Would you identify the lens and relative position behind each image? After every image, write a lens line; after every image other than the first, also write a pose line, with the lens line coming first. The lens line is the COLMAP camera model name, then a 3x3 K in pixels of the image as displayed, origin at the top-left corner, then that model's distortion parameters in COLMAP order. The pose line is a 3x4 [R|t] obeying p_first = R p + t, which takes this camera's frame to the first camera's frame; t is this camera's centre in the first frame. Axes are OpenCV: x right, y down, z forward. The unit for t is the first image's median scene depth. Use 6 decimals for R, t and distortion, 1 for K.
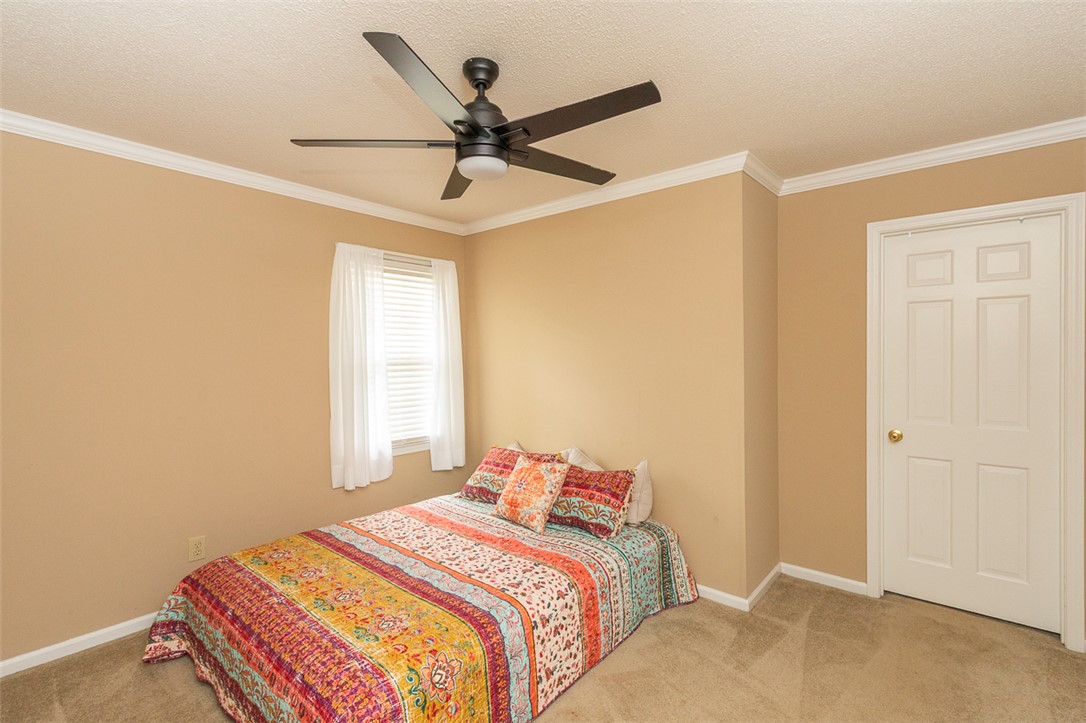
lens RADIAL K [[496.8, 0, 548.4], [0, 496.8, 358.1], [0, 0, 1]] dist [0.003509, -0.000227]
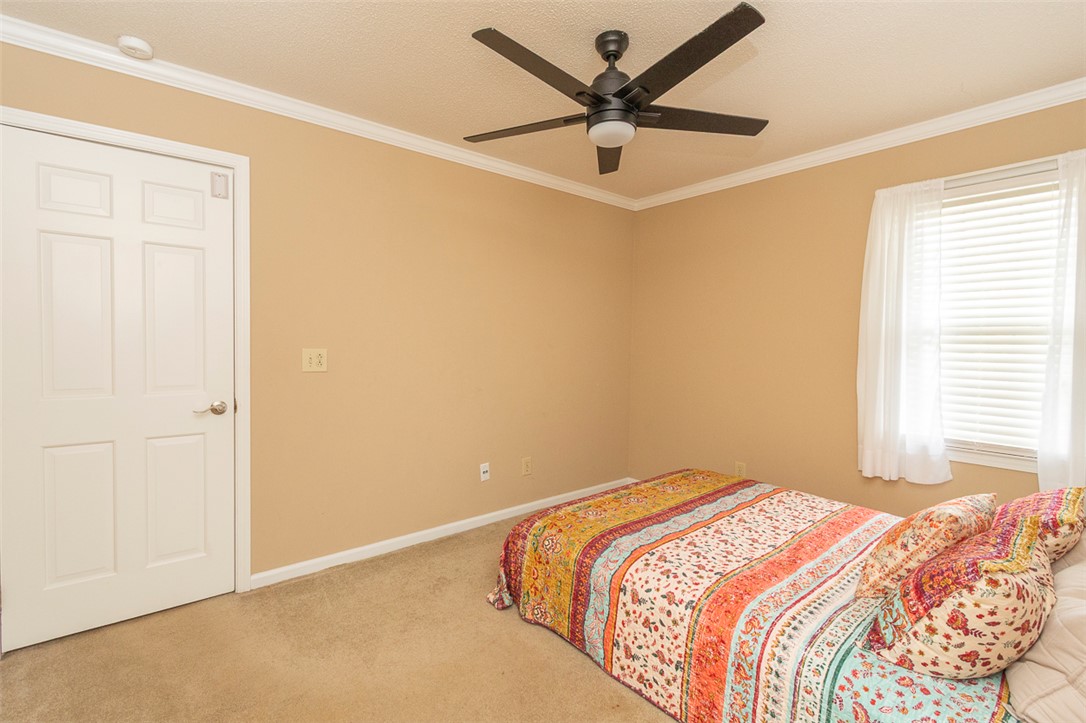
lens RADIAL K [[496.8, 0, 548.9], [0, 496.8, 358.7], [0, 0, 1]] dist [0.003509, -0.000227]
pose [[-0.177608, 0.037265, -0.983396, 0.818639], [-0.020387, 0.998929, 0.041536, 0.051994], [0.983890, 0.027425, -0.176658, 0.903337]]
